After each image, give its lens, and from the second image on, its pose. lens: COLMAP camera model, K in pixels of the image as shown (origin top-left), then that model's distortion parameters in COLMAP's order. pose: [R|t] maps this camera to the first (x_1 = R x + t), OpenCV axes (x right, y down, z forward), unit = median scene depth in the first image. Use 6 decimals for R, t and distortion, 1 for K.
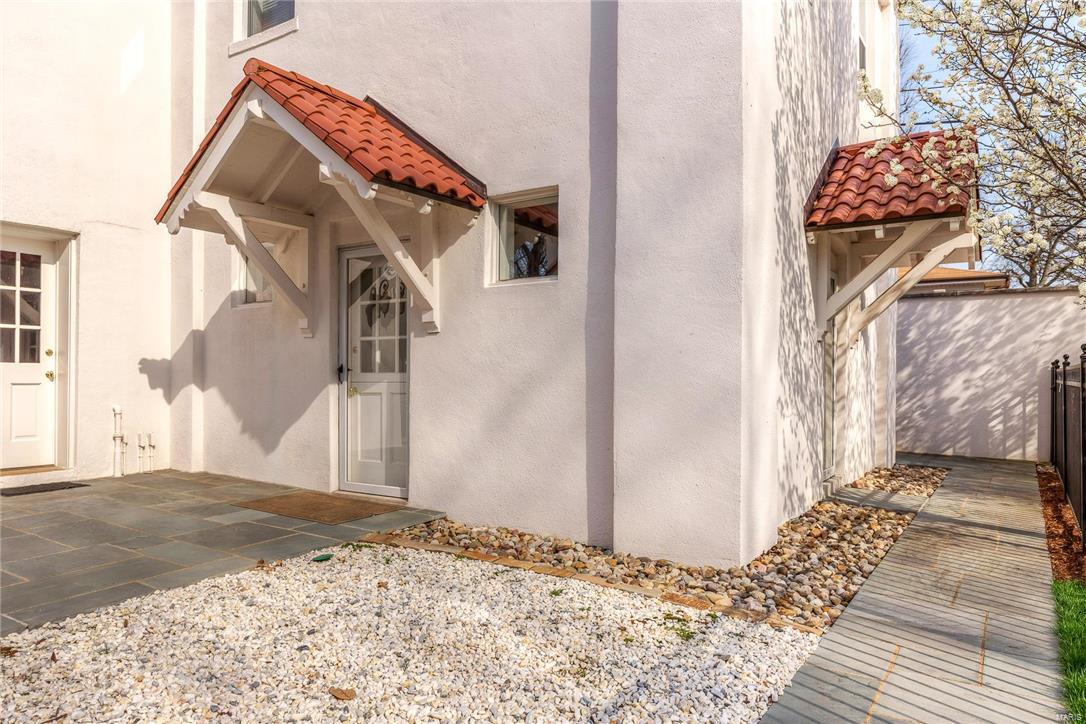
lens RADIAL K [[751.9, 0, 543.2], [0, 751.9, 364.7], [0, 0, 1]] dist [-0.001267, -0.000312]
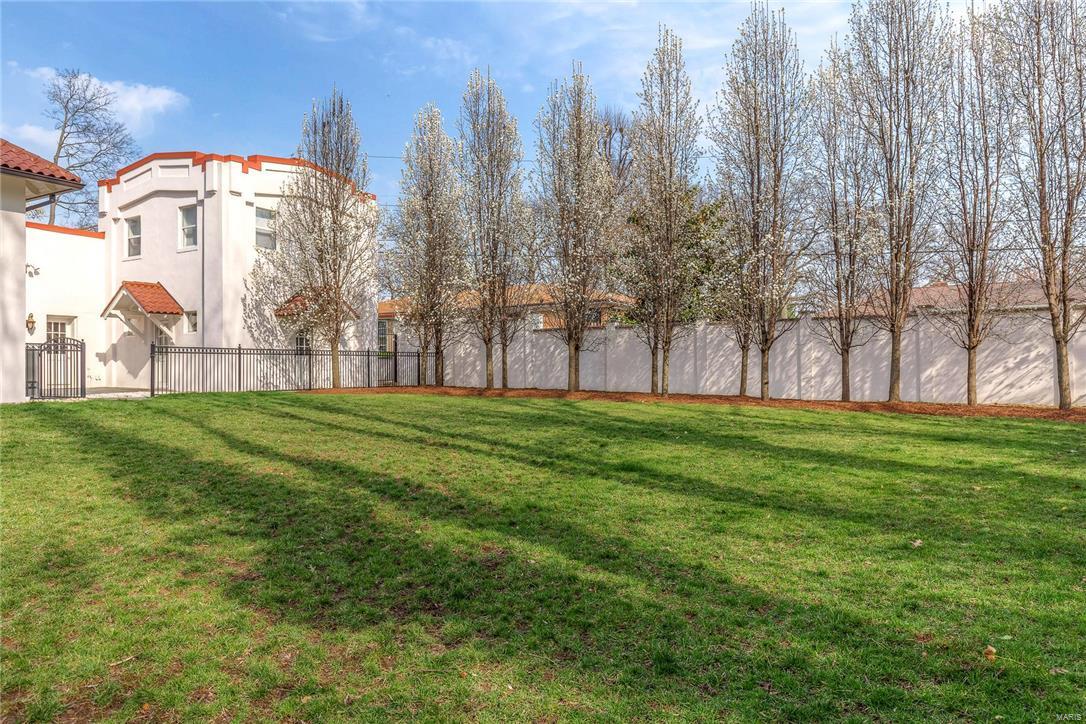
lens RADIAL K [[751.9, 0, 542.8], [0, 751.9, 358.1], [0, 0, 1]] dist [-0.001267, -0.000312]
pose [[0.998823, -0.005479, 0.048184, 1.410880], [0.005574, 0.999983, -0.001824, 0.037212], [-0.048173, 0.002090, 0.998837, -2.665910]]
